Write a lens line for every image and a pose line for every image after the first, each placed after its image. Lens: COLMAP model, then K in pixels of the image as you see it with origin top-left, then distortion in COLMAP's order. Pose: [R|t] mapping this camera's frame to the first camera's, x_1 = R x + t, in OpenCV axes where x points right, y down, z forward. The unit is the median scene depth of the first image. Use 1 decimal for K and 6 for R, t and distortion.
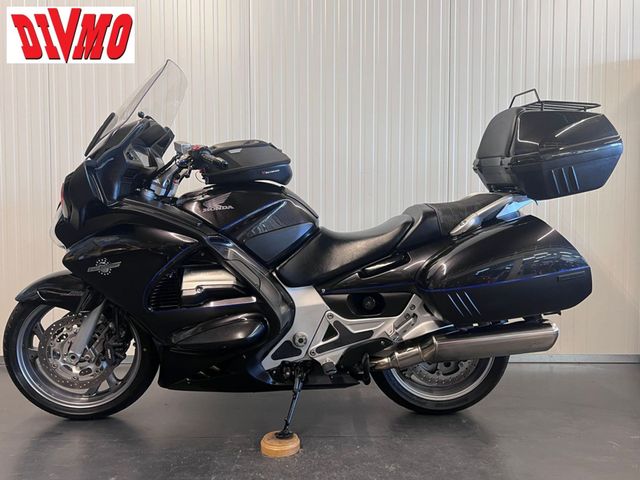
lens RADIAL K [[502.6, 0, 321.5], [0, 502.6, 238.3], [0, 0, 1]] dist [0.049450, -0.074883]
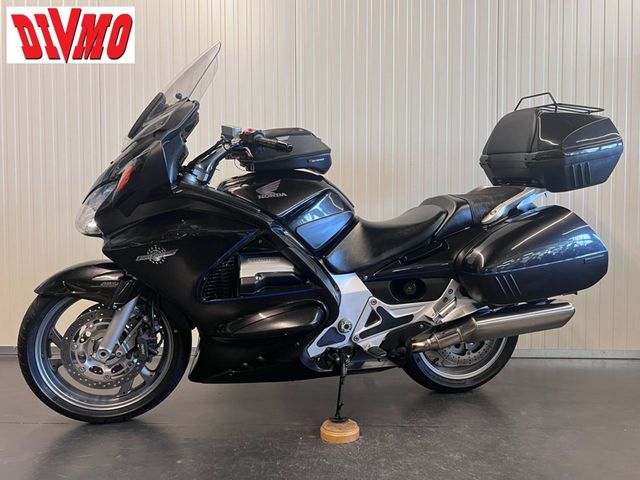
lens RADIAL K [[502.6, 0, 318.3], [0, 502.6, 239.5], [0, 0, 1]] dist [0.049450, -0.074883]
pose [[0.979749, -0.002662, 0.200211, -0.298310], [0.002496, 0.999996, 0.001082, 0.025164], [-0.200214, -0.000560, 0.979752, 0.013663]]
